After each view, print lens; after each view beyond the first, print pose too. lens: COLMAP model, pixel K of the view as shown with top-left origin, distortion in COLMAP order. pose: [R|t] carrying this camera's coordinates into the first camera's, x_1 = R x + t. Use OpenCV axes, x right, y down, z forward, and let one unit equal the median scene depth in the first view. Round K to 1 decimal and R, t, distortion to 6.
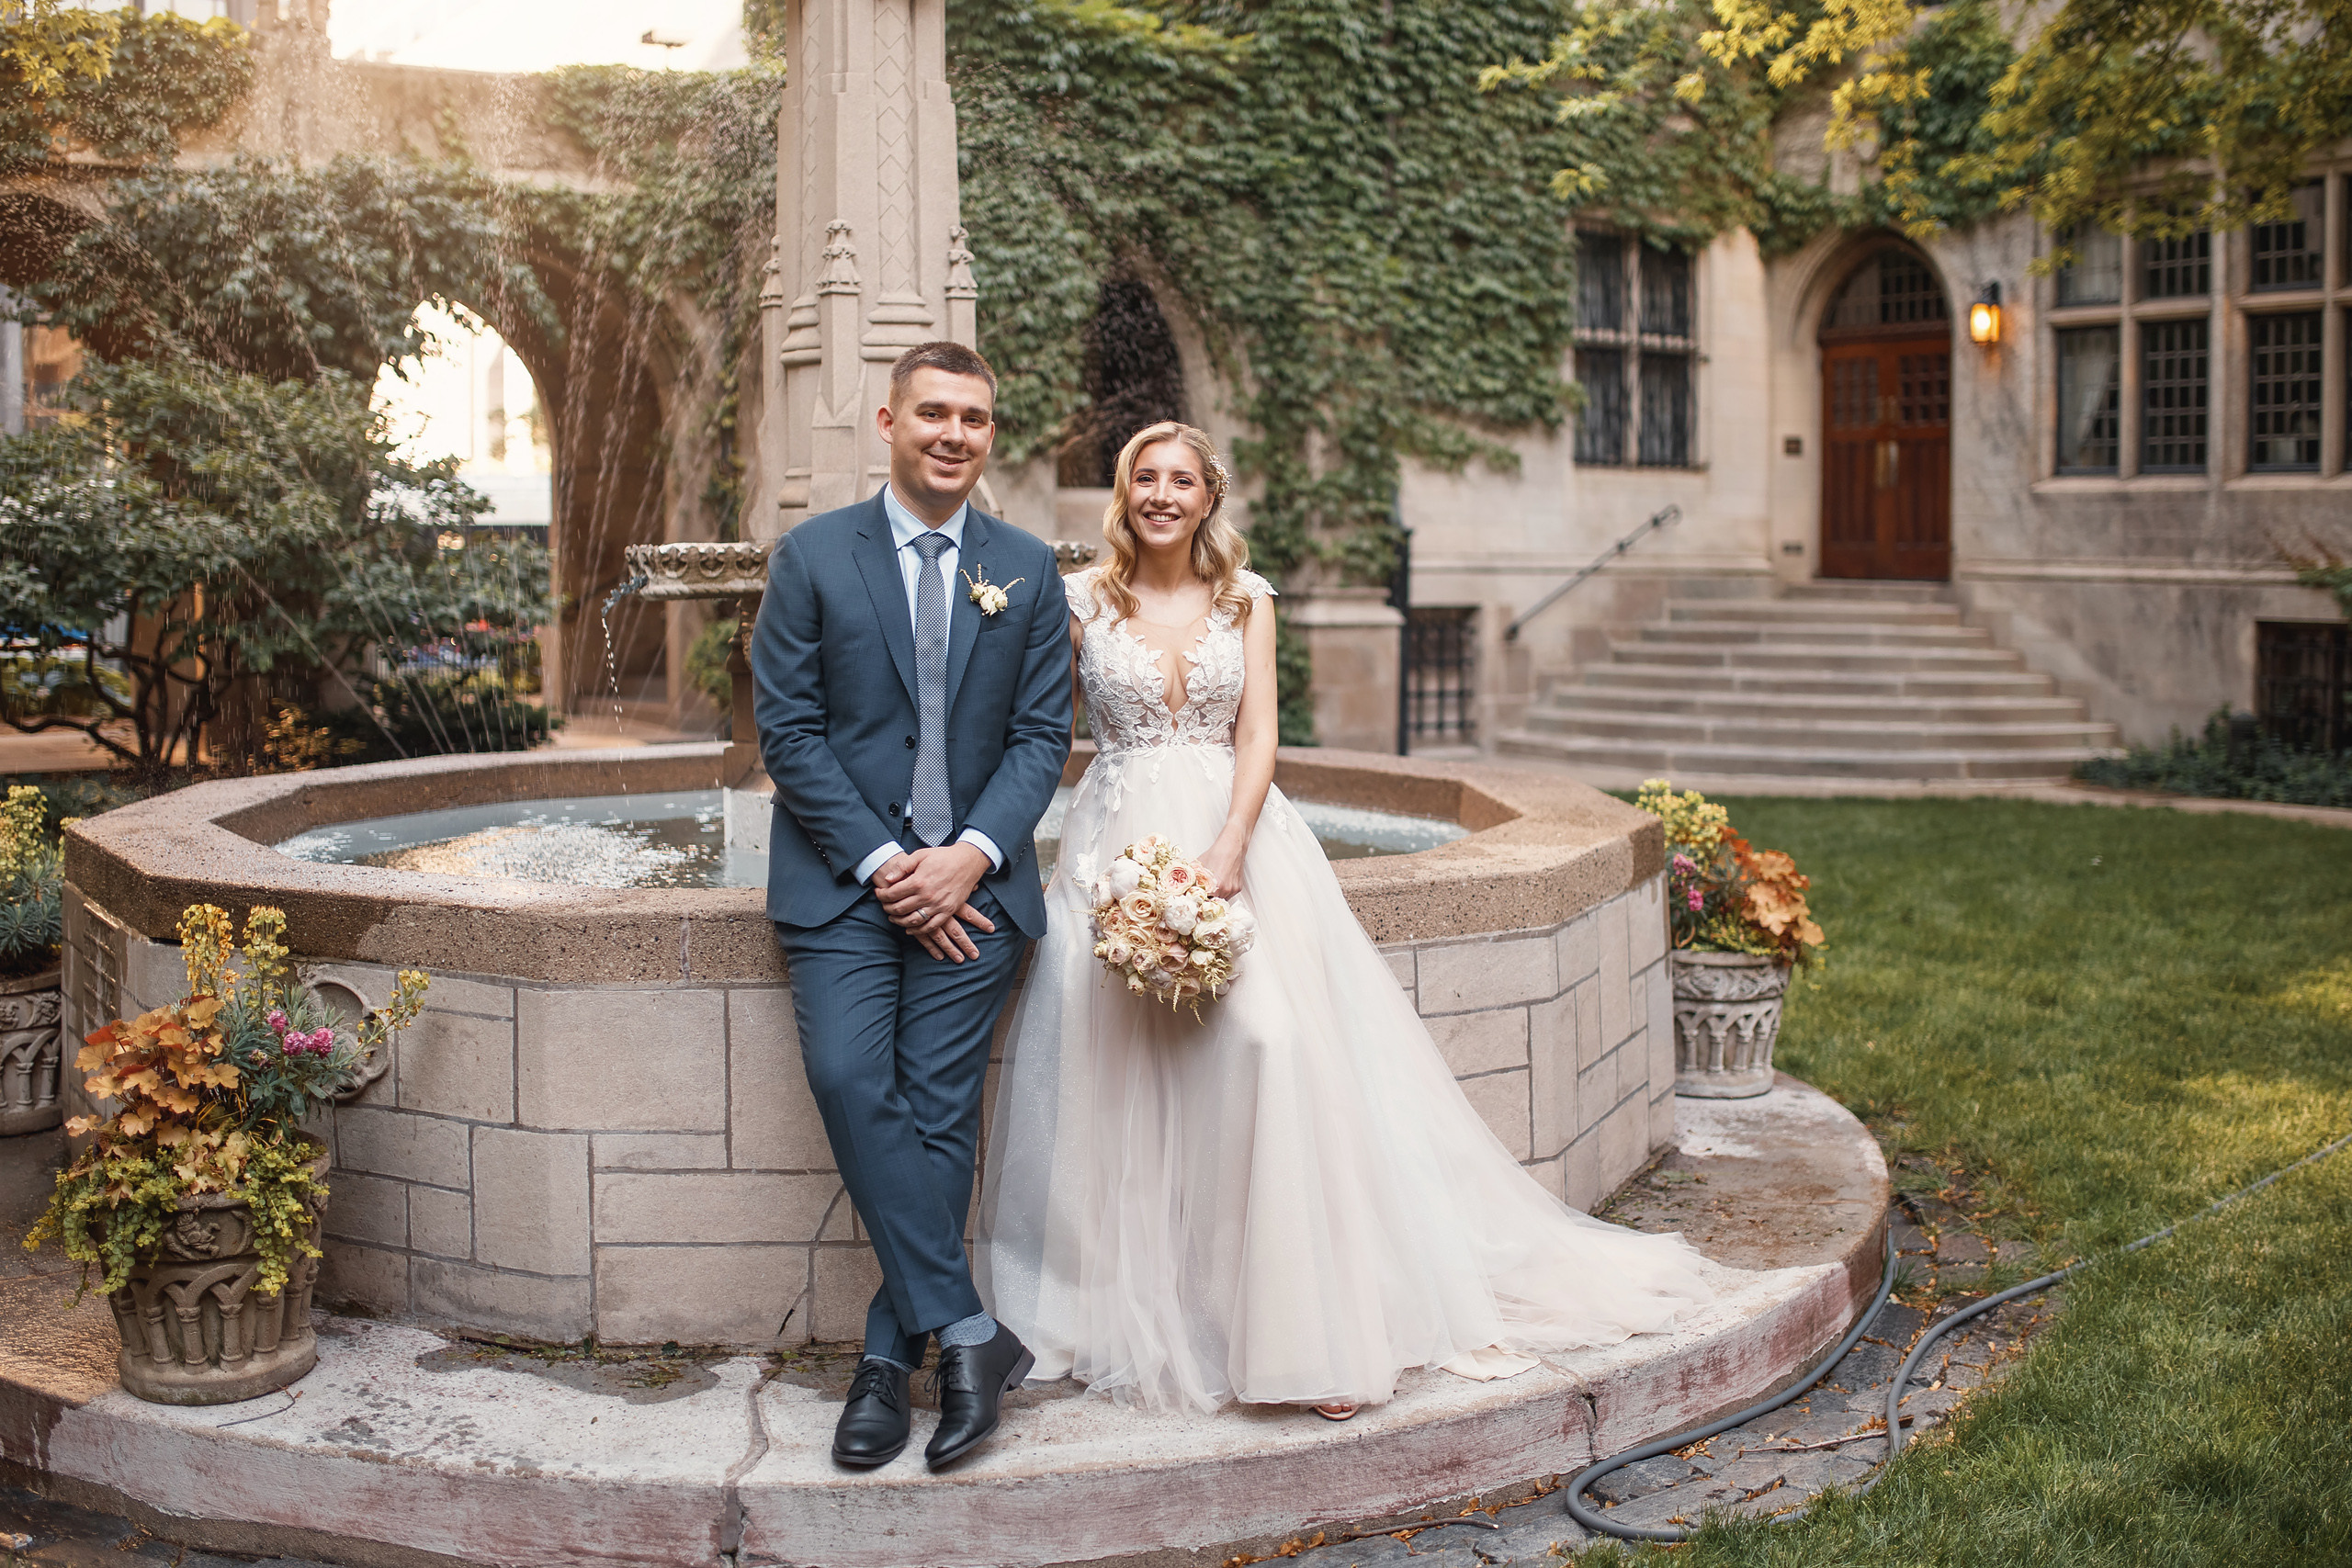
lens RADIAL K [[2490.0, 0, 1176.0], [0, 2490.0, 784.0], [0, 0, 1]] dist [-0.225780, 0.148078]
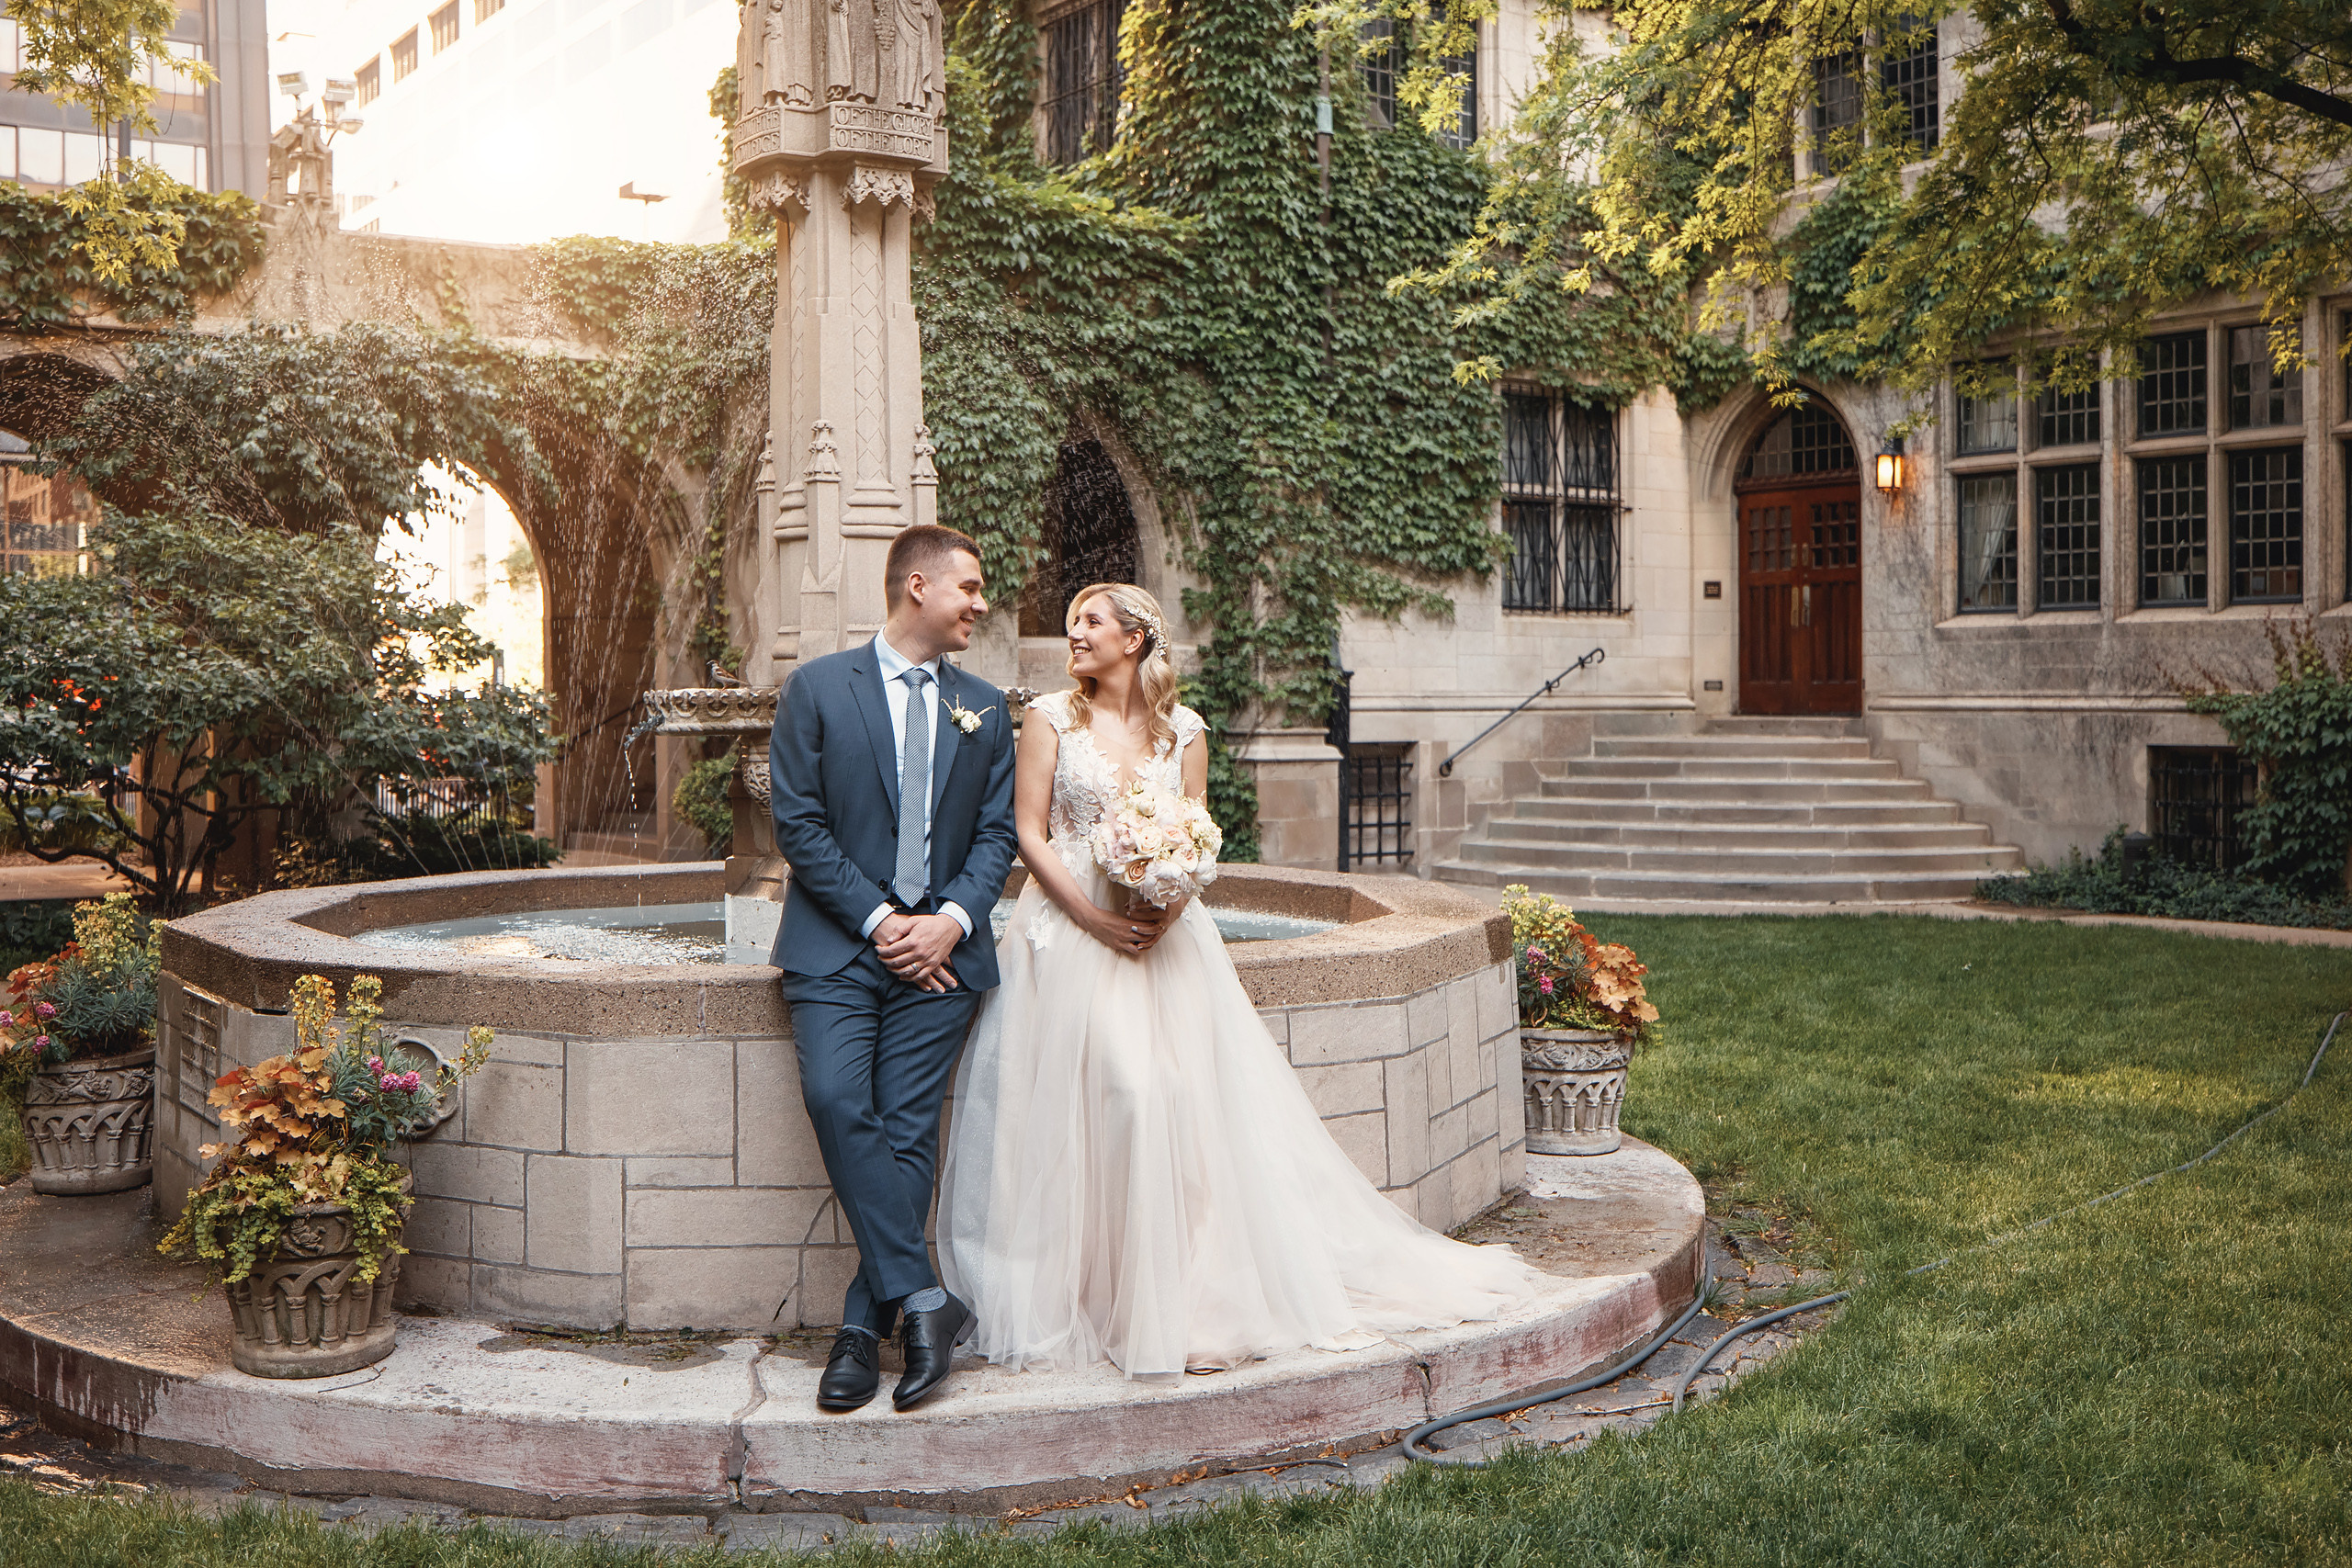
lens RADIAL K [[2480.2, 0, 1170.4], [0, 2480.2, 742.3], [0, 0, 1]] dist [-0.122077, -0.015116]
pose [[0.999957, -0.005002, 0.007784, 0.008766], [0.005561, 0.997277, -0.073543, 0.006931], [-0.007395, 0.073583, 0.997262, -0.075430]]
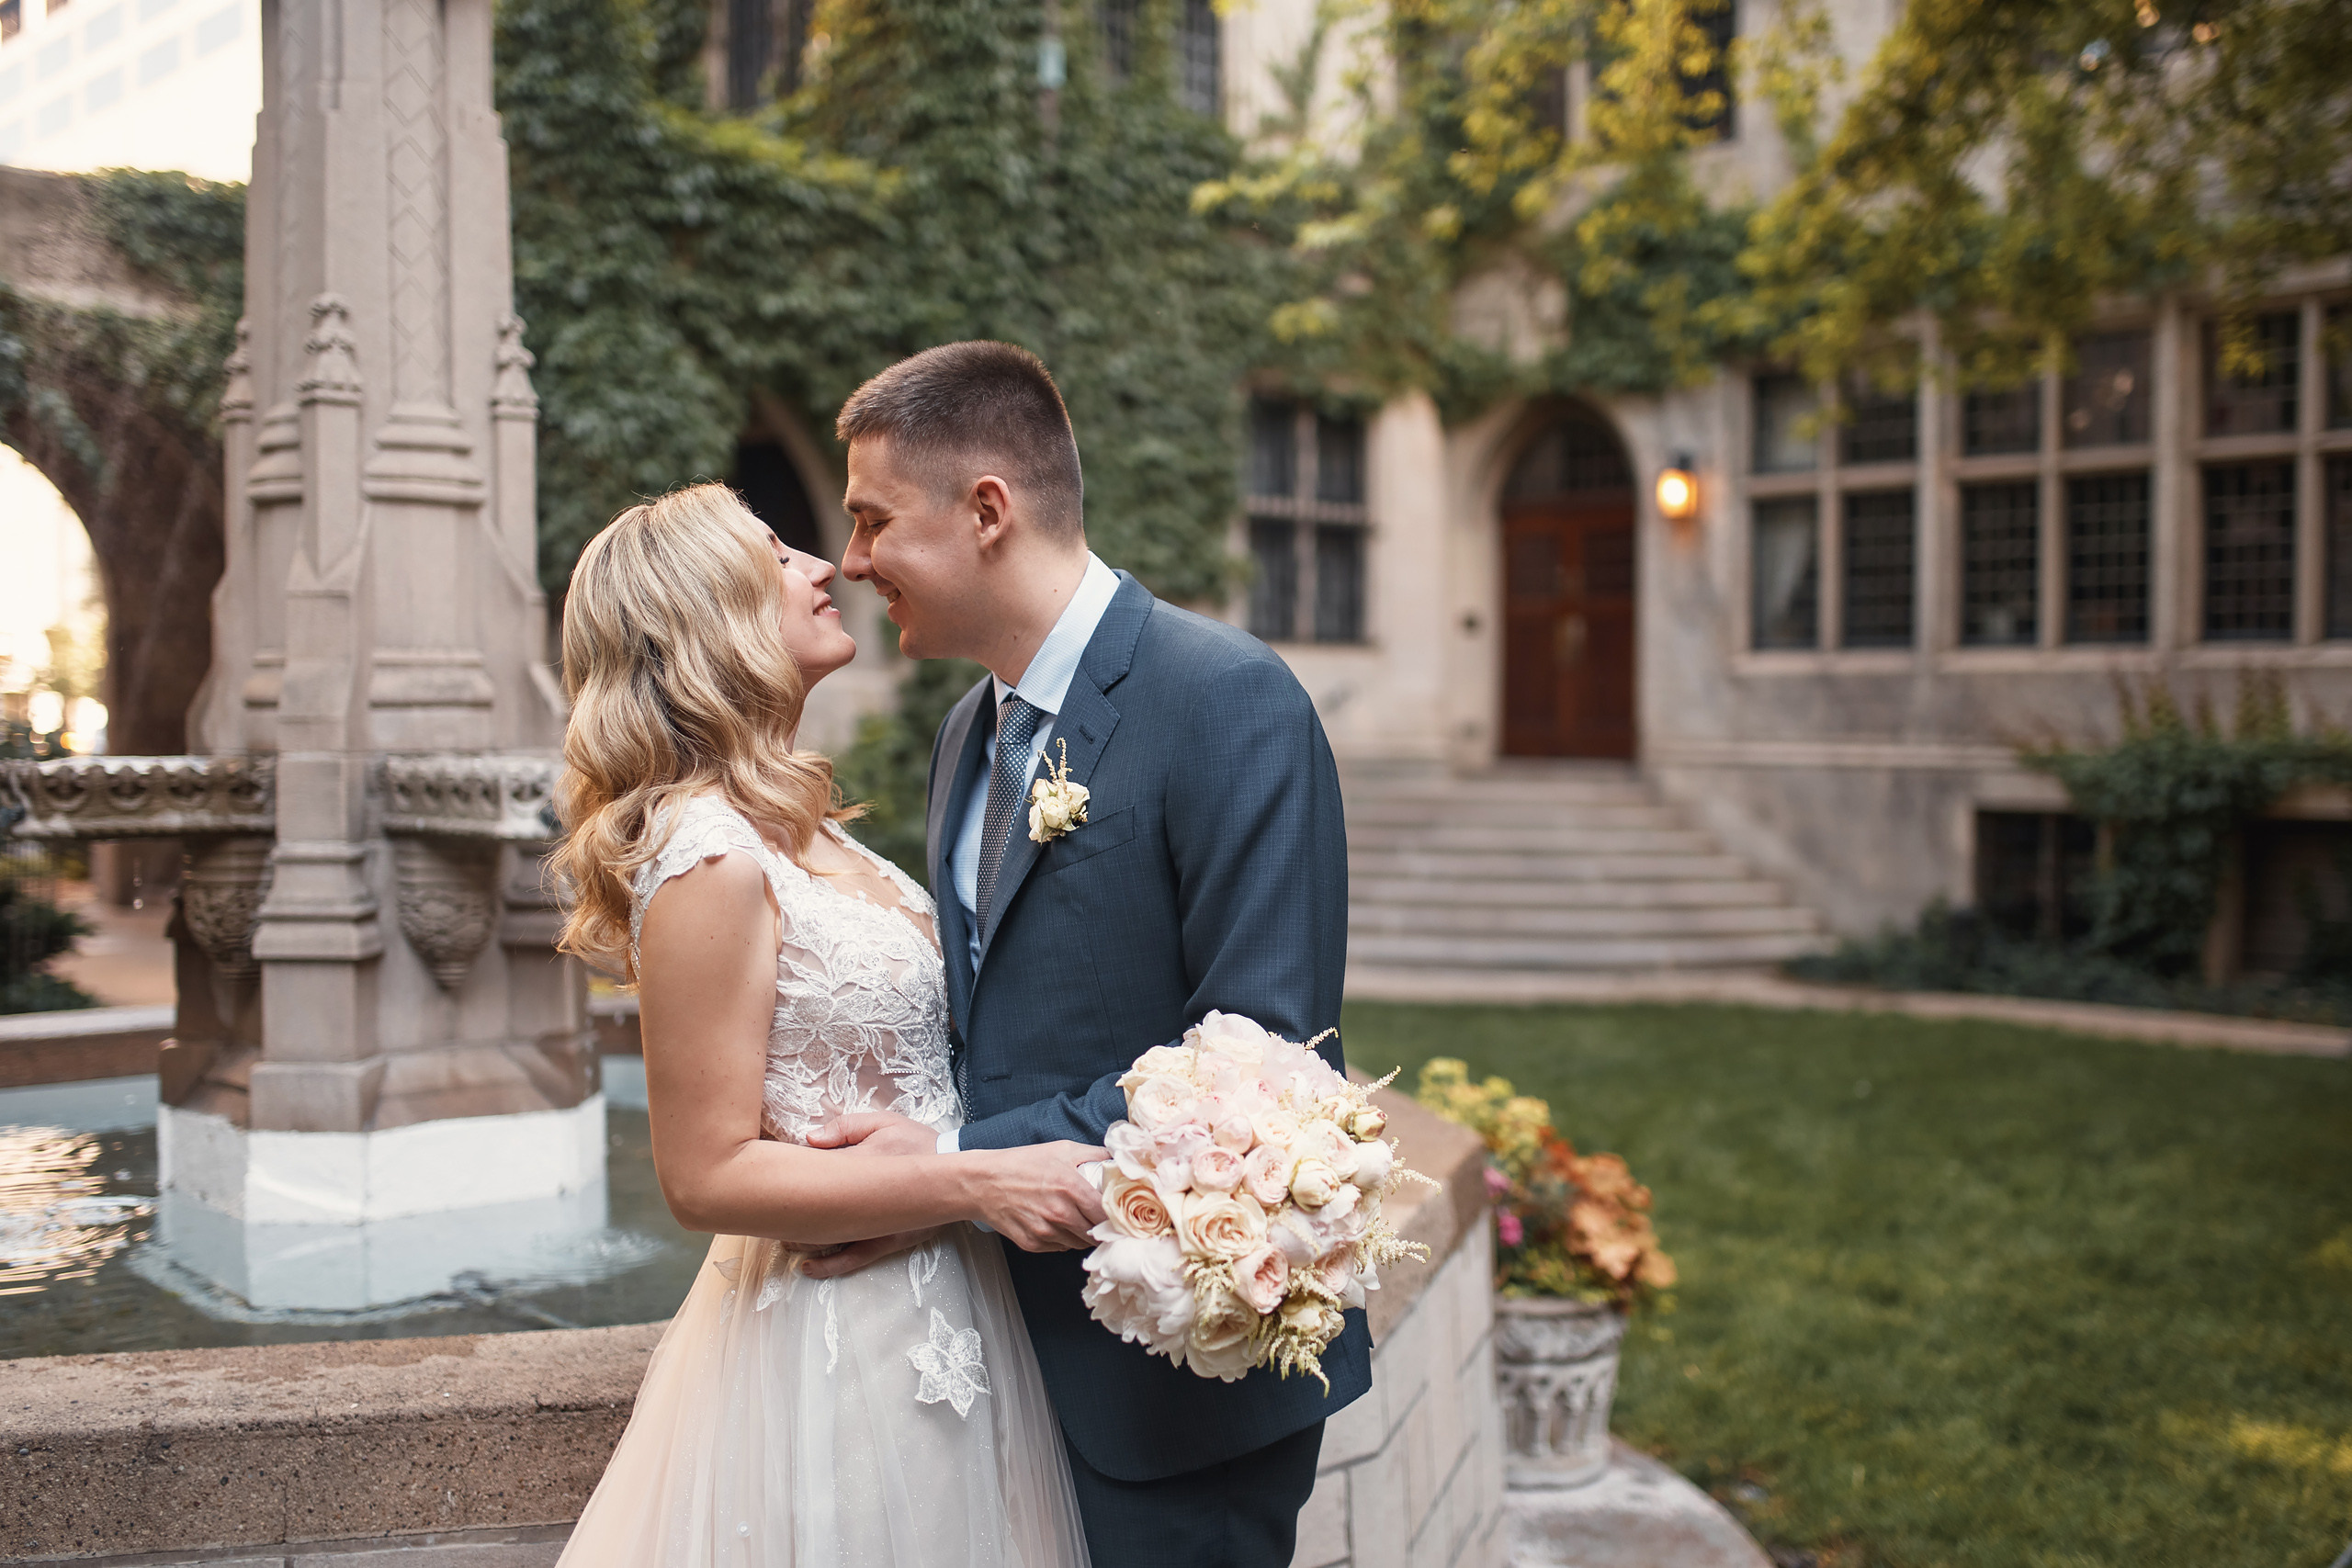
lens RADIAL K [[2399.1, 0, 1176.0], [0, 2399.1, 784.0], [0, 0, 1]] dist [-0.053243, 0.102396]
pose [[0.989063, 0.002570, 0.147469, 0.000413], [0.007250, 0.997793, -0.066012, -0.016669], [-0.147313, 0.066359, 0.986861, 0.113230]]
